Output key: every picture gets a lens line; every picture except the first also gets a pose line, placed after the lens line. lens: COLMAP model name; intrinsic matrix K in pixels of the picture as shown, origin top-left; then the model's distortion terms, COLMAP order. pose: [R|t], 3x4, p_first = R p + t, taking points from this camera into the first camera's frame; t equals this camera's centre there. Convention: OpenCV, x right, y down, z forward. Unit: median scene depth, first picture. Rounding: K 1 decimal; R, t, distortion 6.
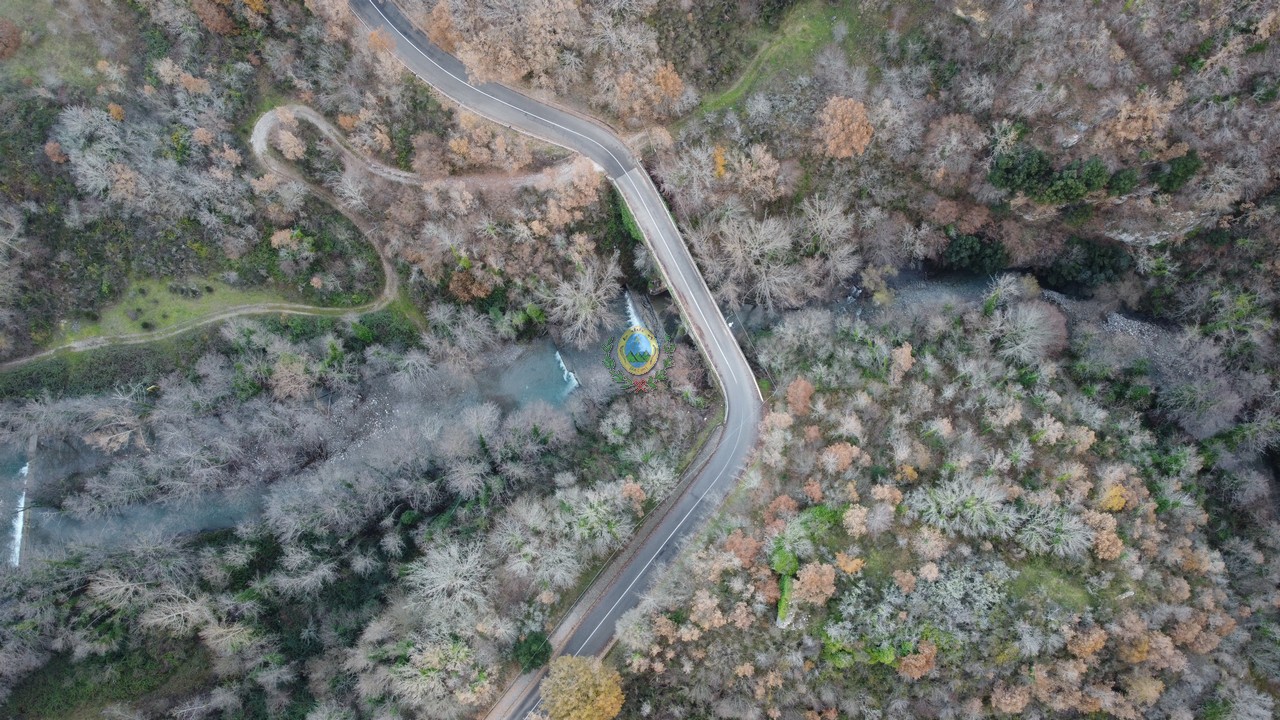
lens RADIAL K [[962.3, 0, 640.0], [0, 962.3, 360.0], [0, 0, 1]] dist [0.004102, 0.002435]
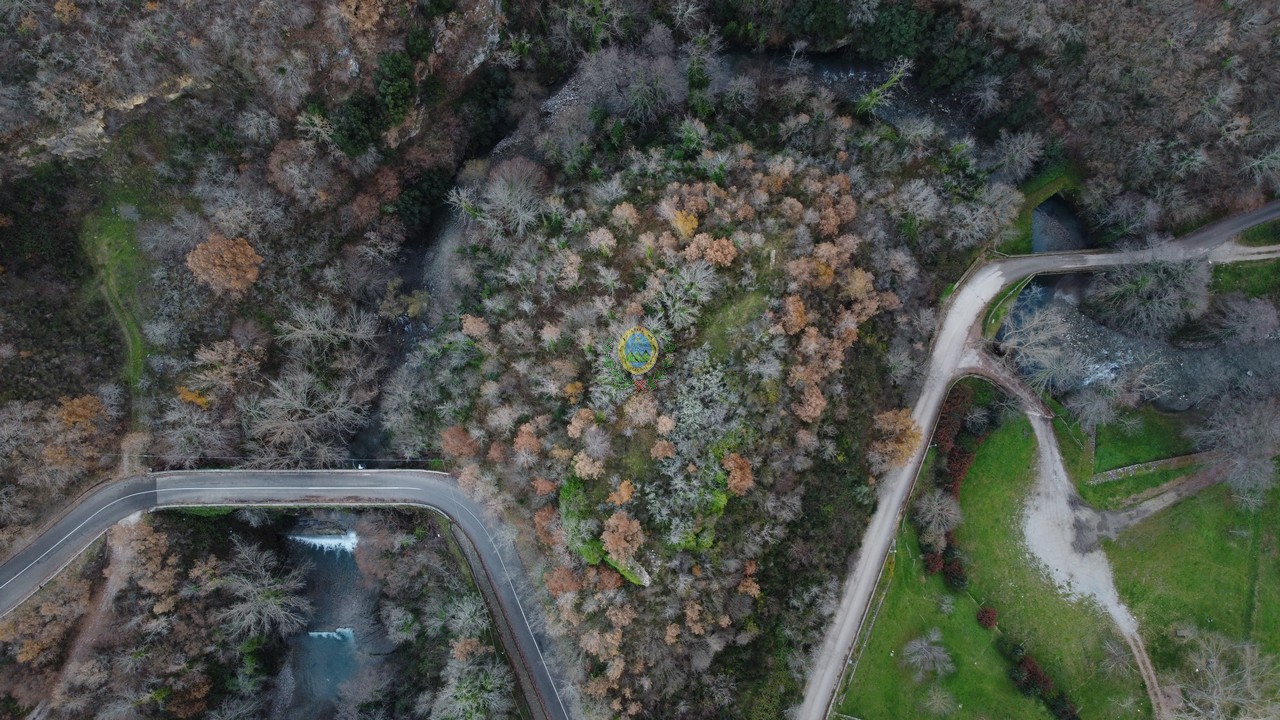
lens RADIAL K [[965.5, 0, 640.0], [0, 965.5, 360.0], [0, 0, 1]] dist [-0.000617, -0.010274]
pose [[0.444356, -0.885991, 0.132540, 0.196168], [0.877101, 0.460379, 0.136915, 0.026960], [-0.182324, 0.055412, 0.981676, 0.018556]]
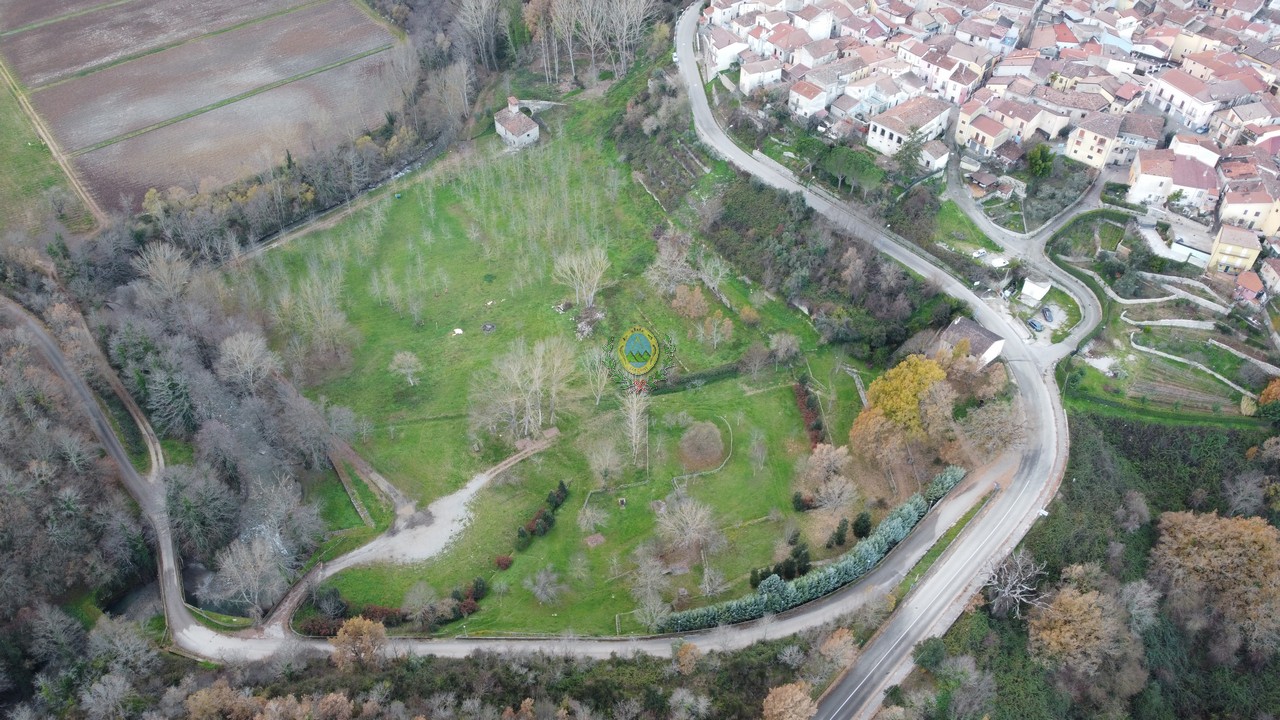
lens RADIAL K [[965.5, 0, 640.0], [0, 965.5, 360.0], [0, 0, 1]] dist [-0.000617, -0.010274]
pose [[-0.995411, -0.086194, 0.041574, 0.045322], [0.080003, -0.511152, 0.855759, -0.298283], [-0.052510, 0.855157, 0.515702, 0.123696]]
